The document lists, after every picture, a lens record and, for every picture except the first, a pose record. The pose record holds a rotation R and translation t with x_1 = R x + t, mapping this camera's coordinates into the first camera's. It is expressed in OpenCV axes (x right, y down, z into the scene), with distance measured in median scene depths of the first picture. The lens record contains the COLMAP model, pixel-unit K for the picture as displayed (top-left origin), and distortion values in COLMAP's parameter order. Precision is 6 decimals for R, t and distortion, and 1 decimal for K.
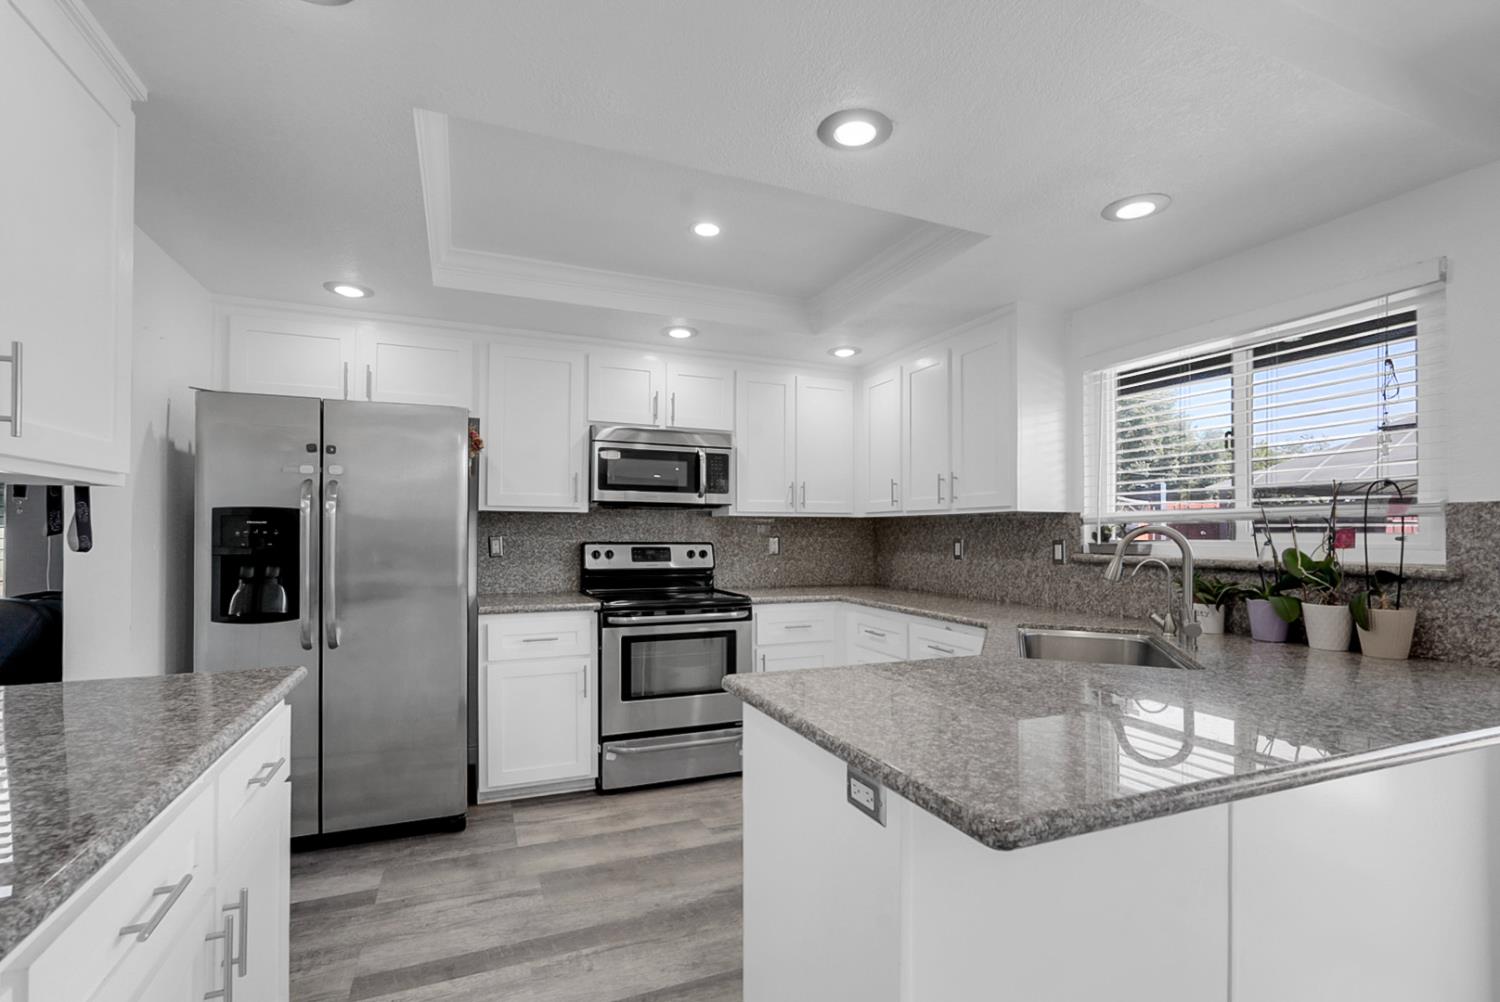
lens RADIAL K [[677.0, 0, 770.2], [0, 677.0, 525.5], [0, 0, 1]] dist [-0.008233, 0.005041]
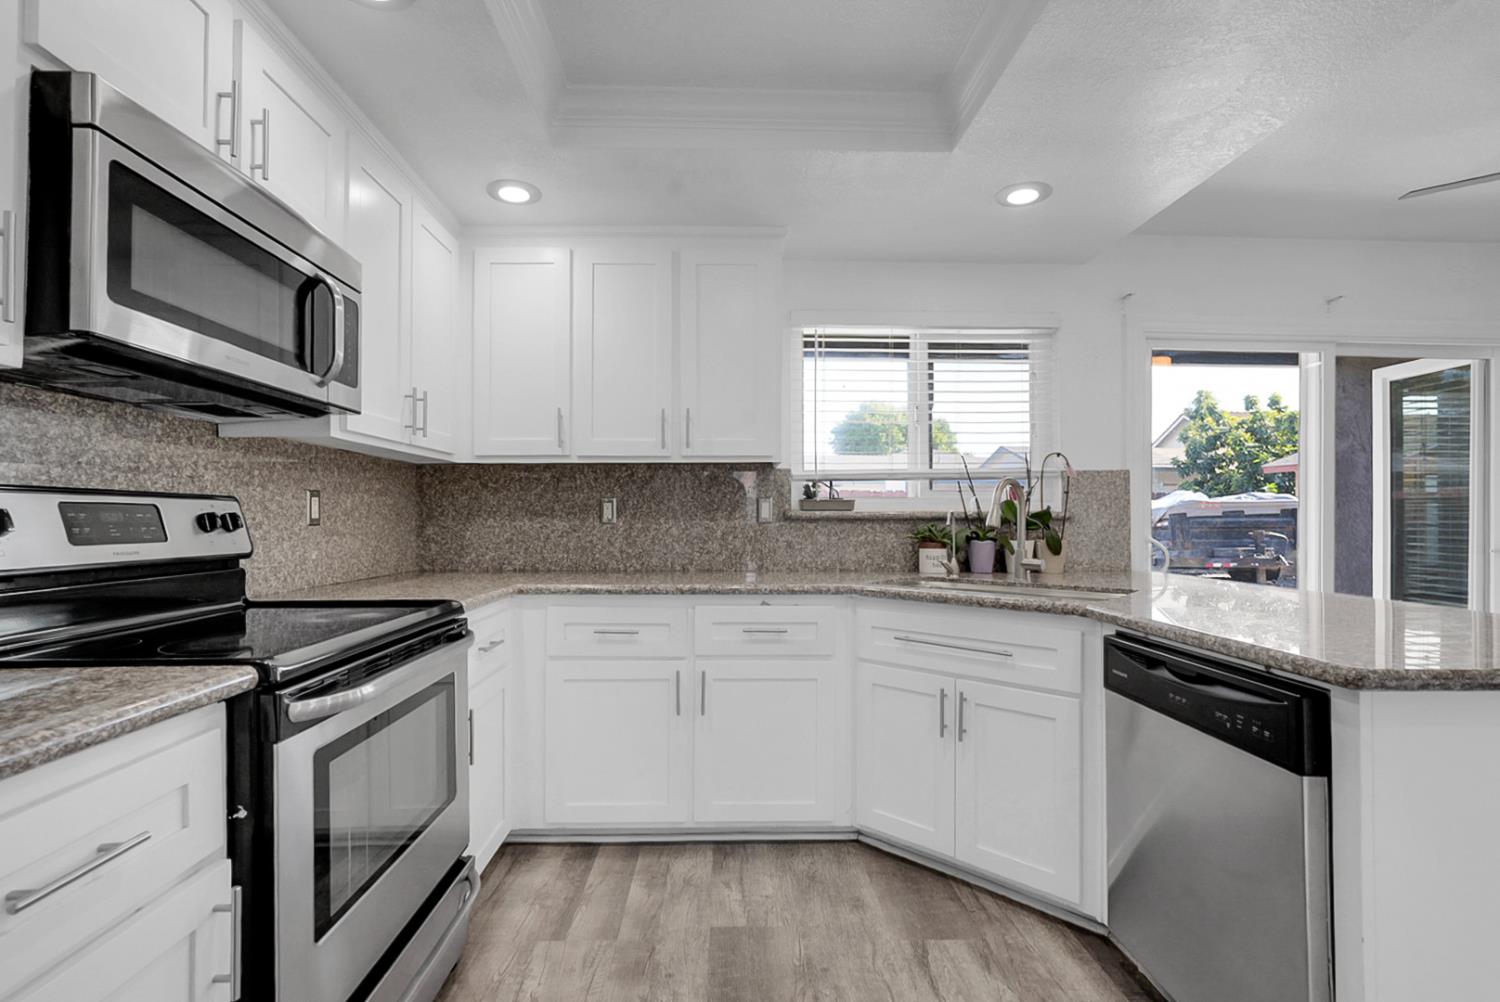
lens RADIAL K [[677.0, 0, 751.6], [0, 677.0, 508.4], [0, 0, 1]] dist [-0.008233, 0.005041]
pose [[0.376290, 0.005356, 0.926486, -0.427516], [-0.006424, 0.999974, -0.003172, 0.038032], [-0.926479, -0.004758, 0.376315, 0.632466]]
